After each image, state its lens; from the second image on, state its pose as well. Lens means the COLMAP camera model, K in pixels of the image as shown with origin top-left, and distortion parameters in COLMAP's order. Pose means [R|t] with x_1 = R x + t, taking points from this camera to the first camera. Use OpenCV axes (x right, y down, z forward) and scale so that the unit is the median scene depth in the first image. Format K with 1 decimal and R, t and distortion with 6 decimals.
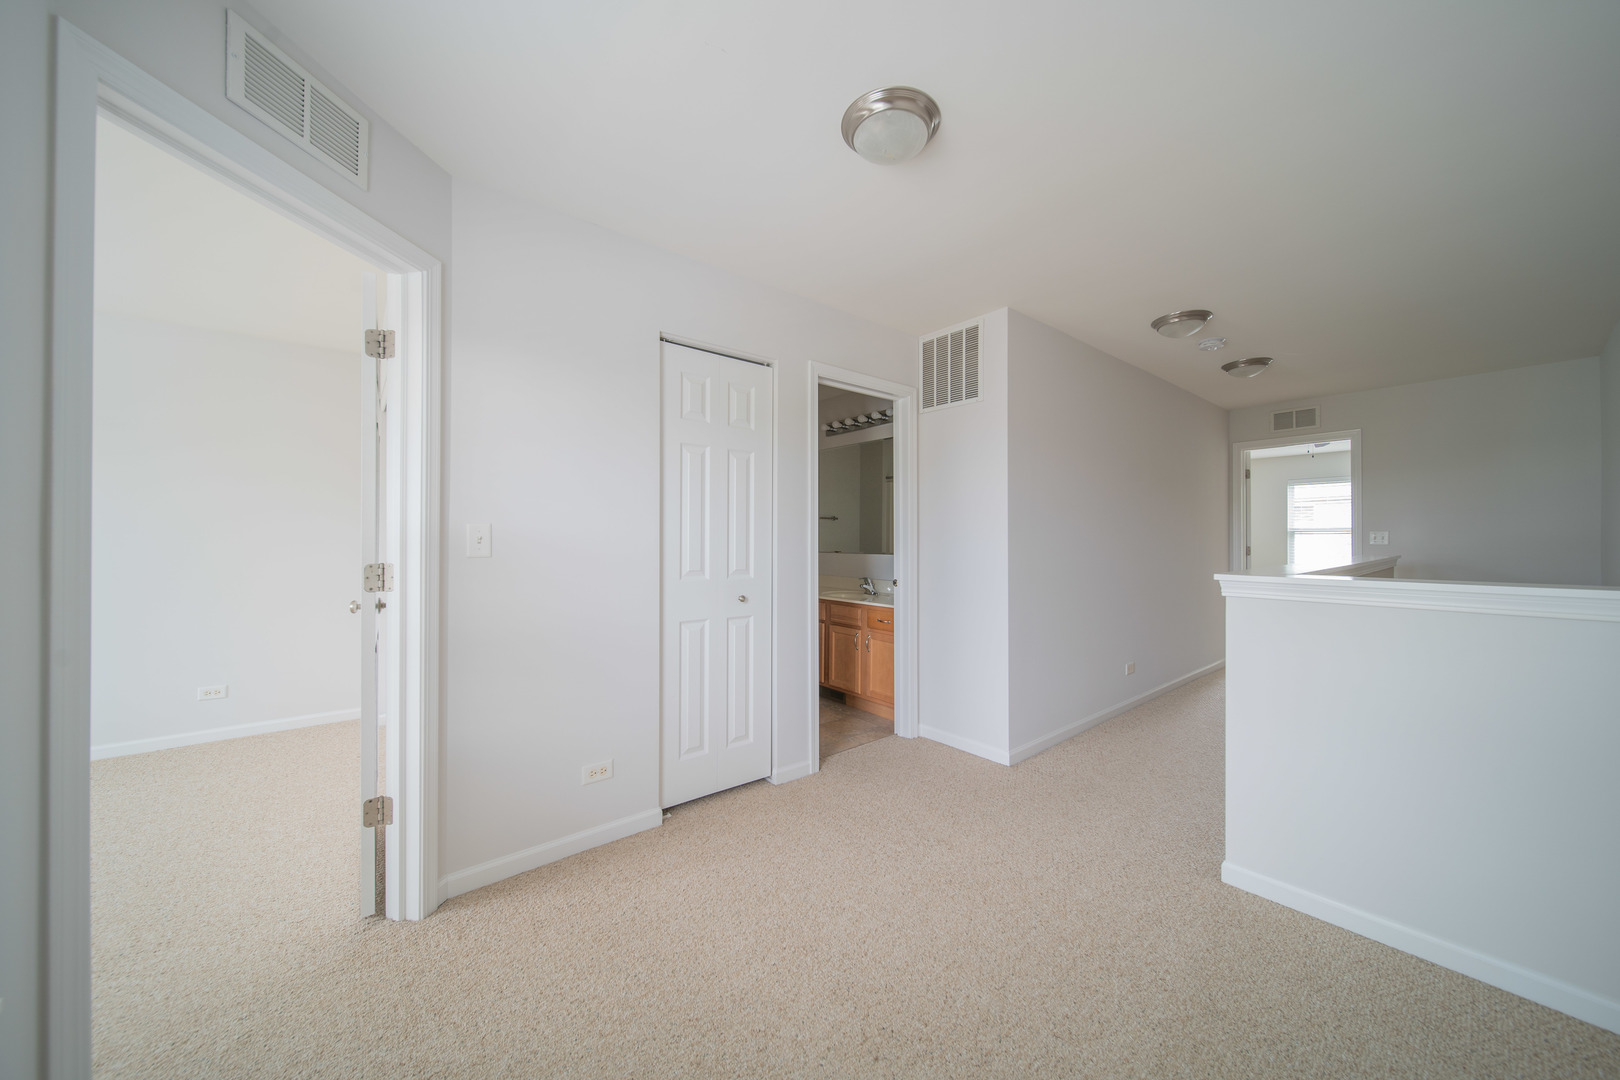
lens RADIAL K [[568.7, 0, 804.5], [0, 568.7, 539.6], [0, 0, 1]] dist [0.000315, -0.001612]
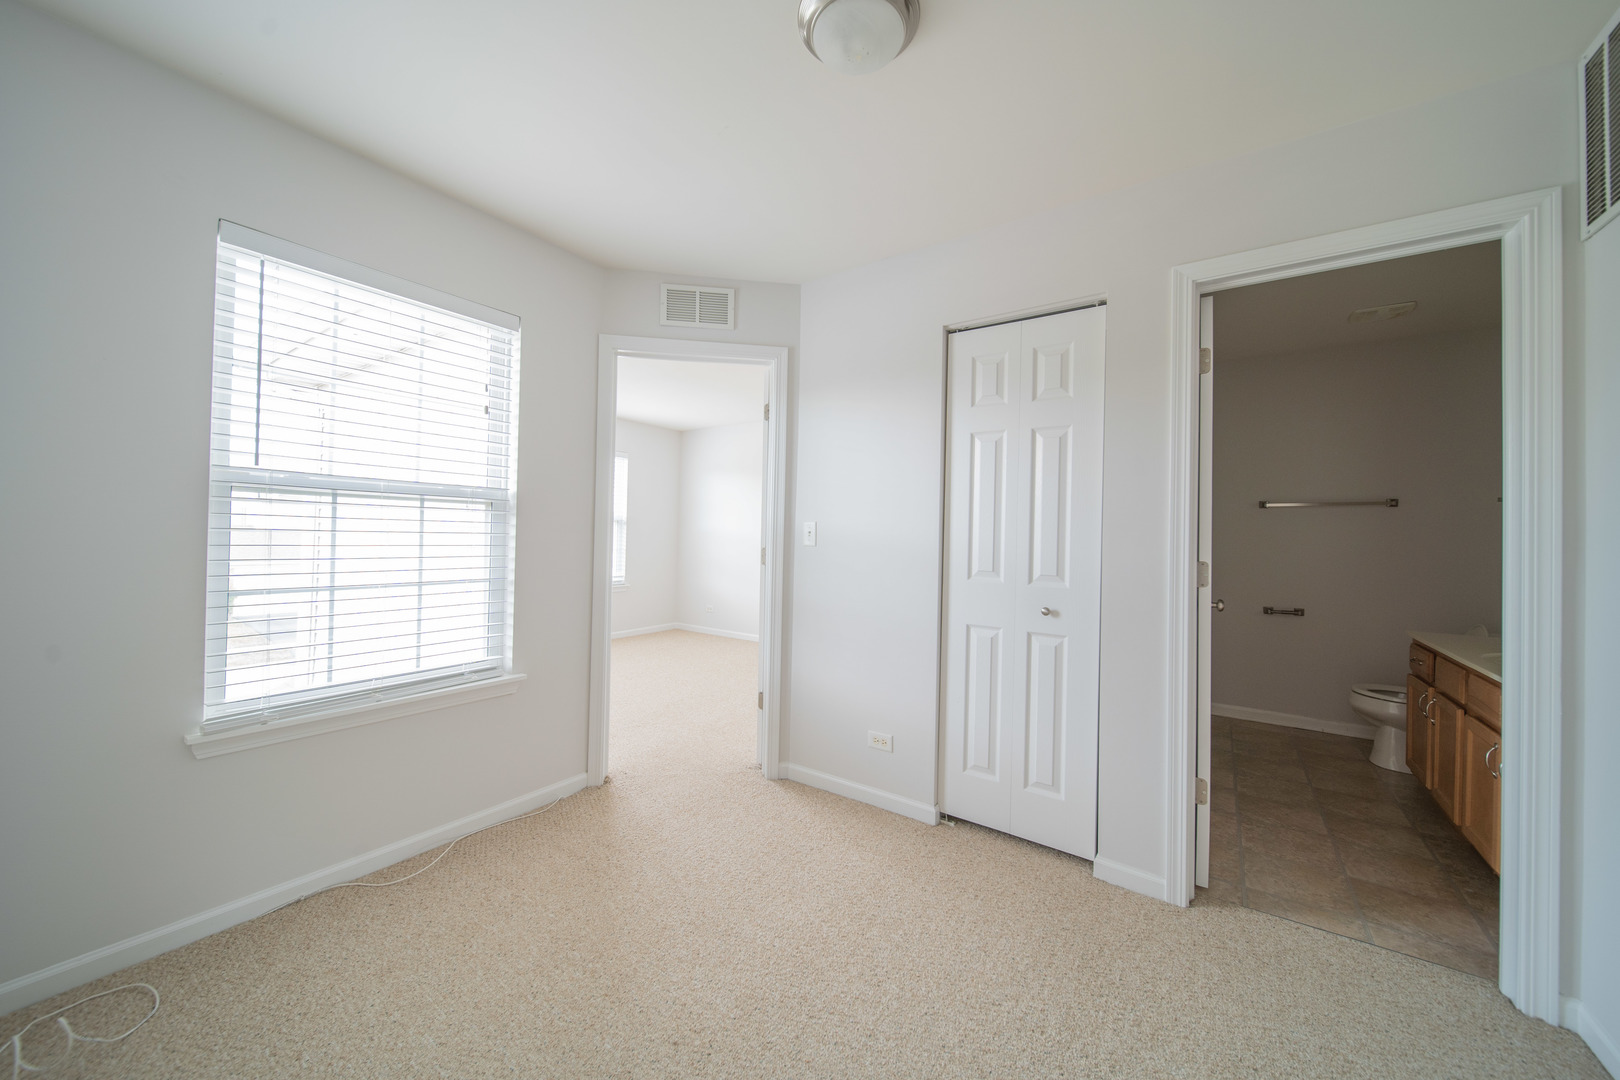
lens RADIAL K [[568.7, 0, 801.0], [0, 568.7, 526.8], [0, 0, 1]] dist [0.000315, -0.001612]
pose [[0.267396, -0.005011, -0.963574, 0.605216], [-0.019245, 0.999759, -0.010539, -0.000288], [0.963394, 0.021362, 0.267235, 0.479696]]
